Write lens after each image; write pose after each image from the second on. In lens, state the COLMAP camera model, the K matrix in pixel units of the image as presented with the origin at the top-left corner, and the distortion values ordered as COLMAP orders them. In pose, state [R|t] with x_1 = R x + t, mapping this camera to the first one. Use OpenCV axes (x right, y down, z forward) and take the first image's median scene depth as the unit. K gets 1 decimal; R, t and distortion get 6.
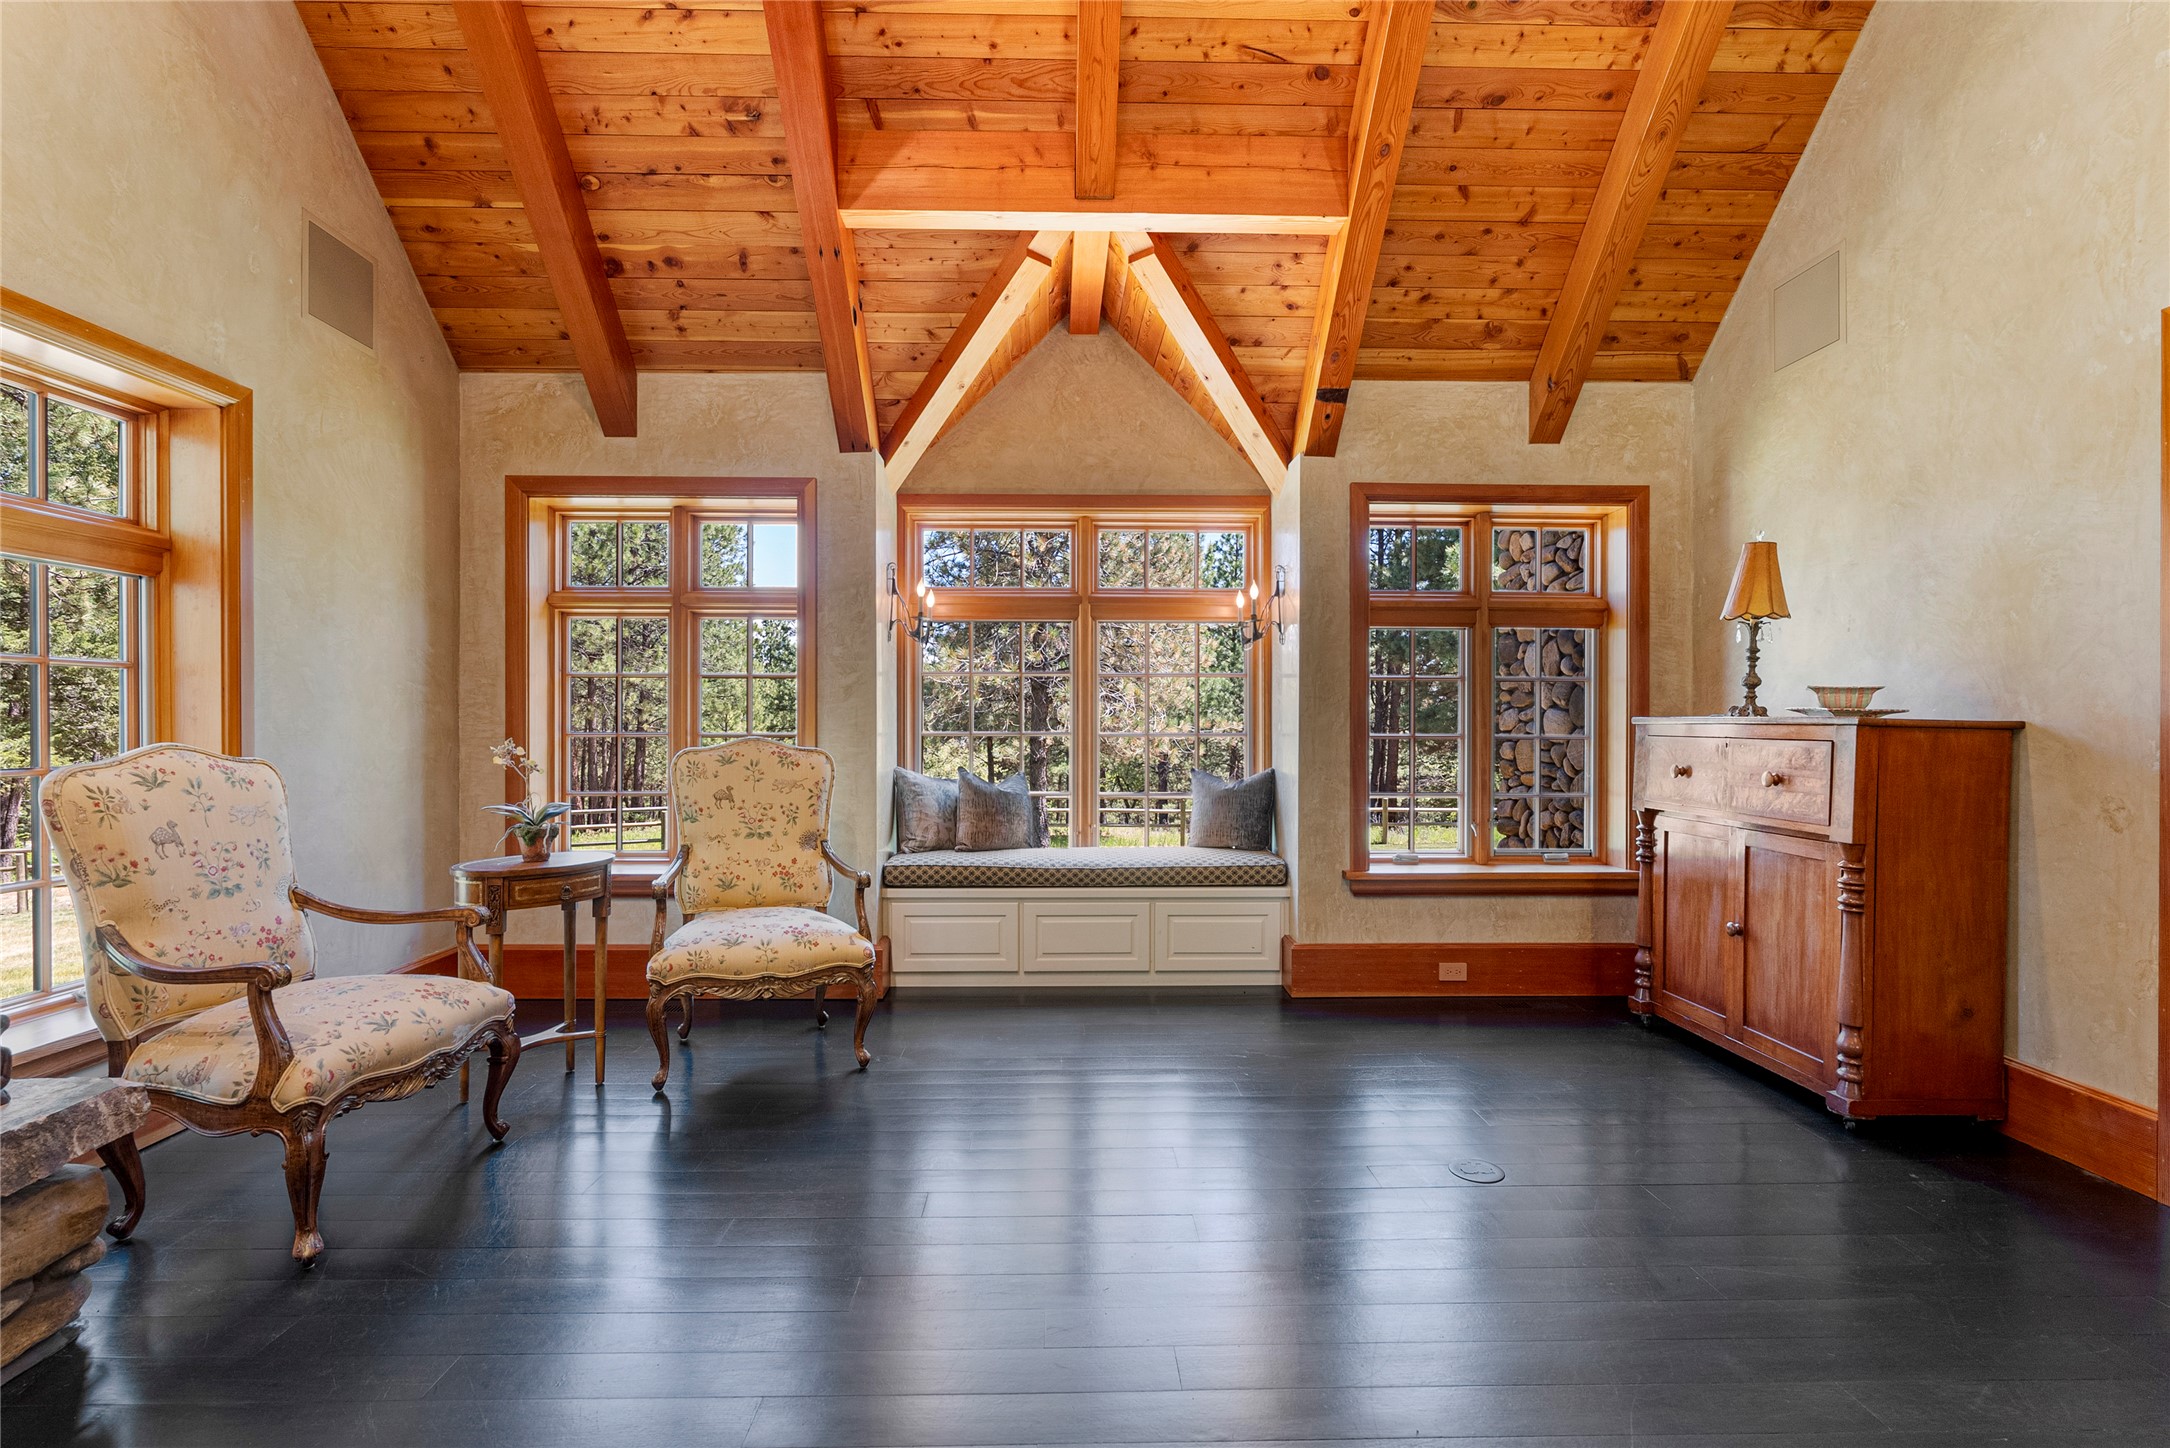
lens RADIAL K [[1003.0, 0, 1097.5], [0, 1003.0, 730.2], [0, 0, 1]] dist [-0.017590, 0.007246]
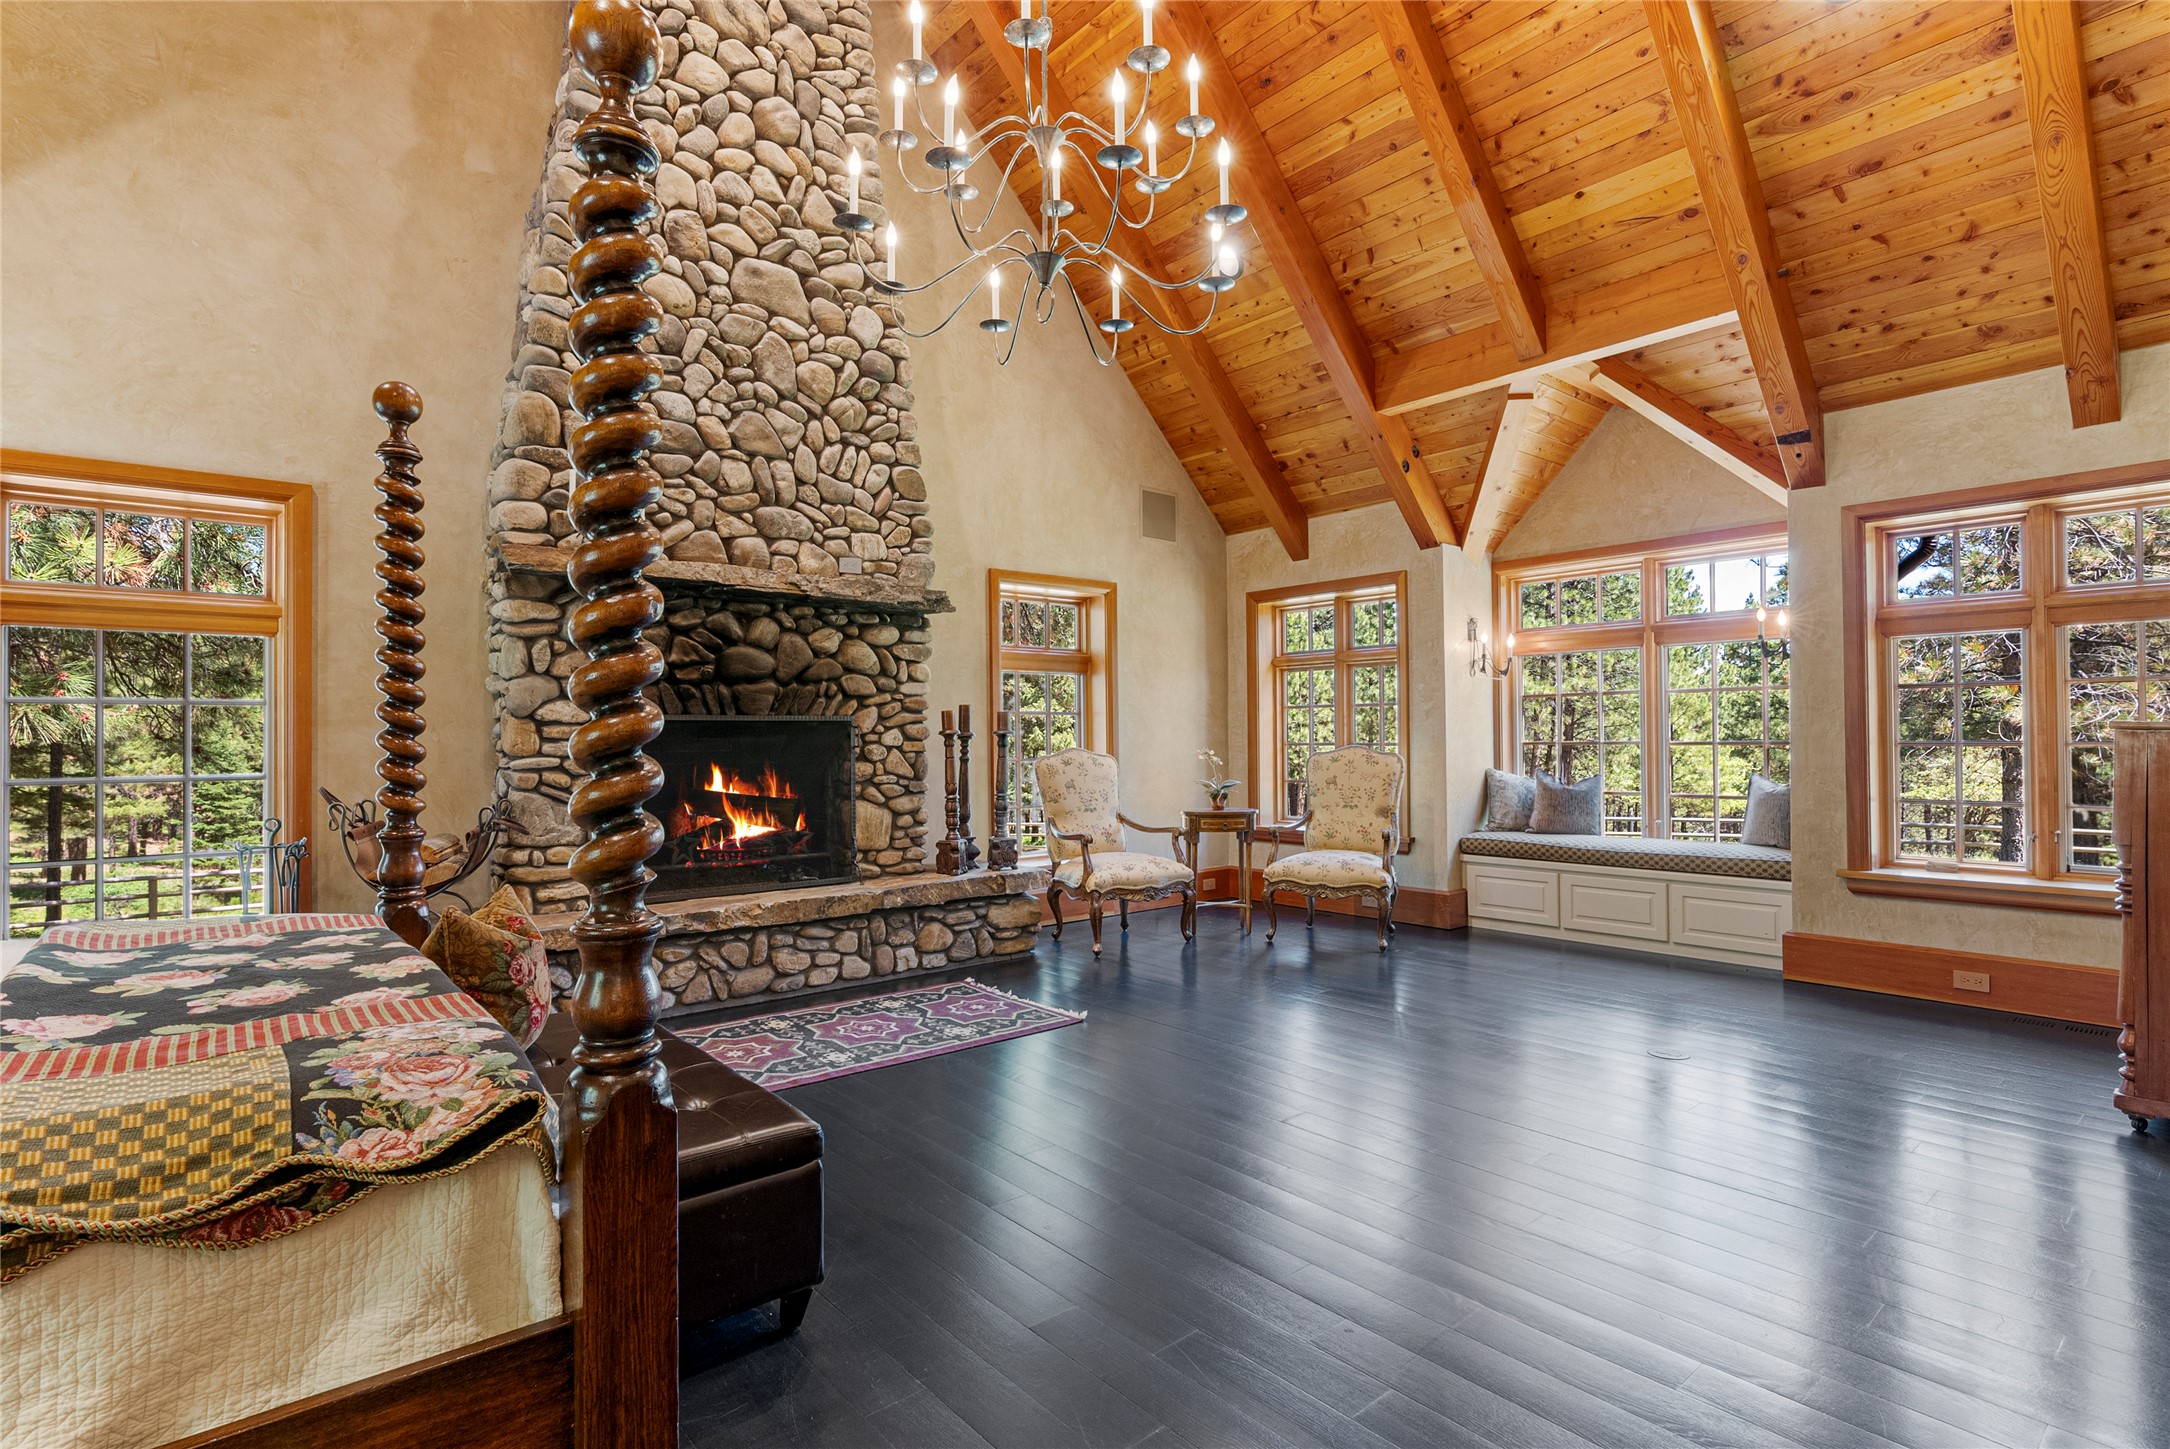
lens RADIAL K [[1067.8, 0, 1080.8], [0, 1067.8, 729.4], [0, 0, 1]] dist [0.001738, 0.000216]
pose [[0.623061, -0.014348, -0.782042, 0.696783], [0.003862, 0.999876, -0.015268, 0.005883], [0.782164, 0.006492, 0.623039, -0.382171]]
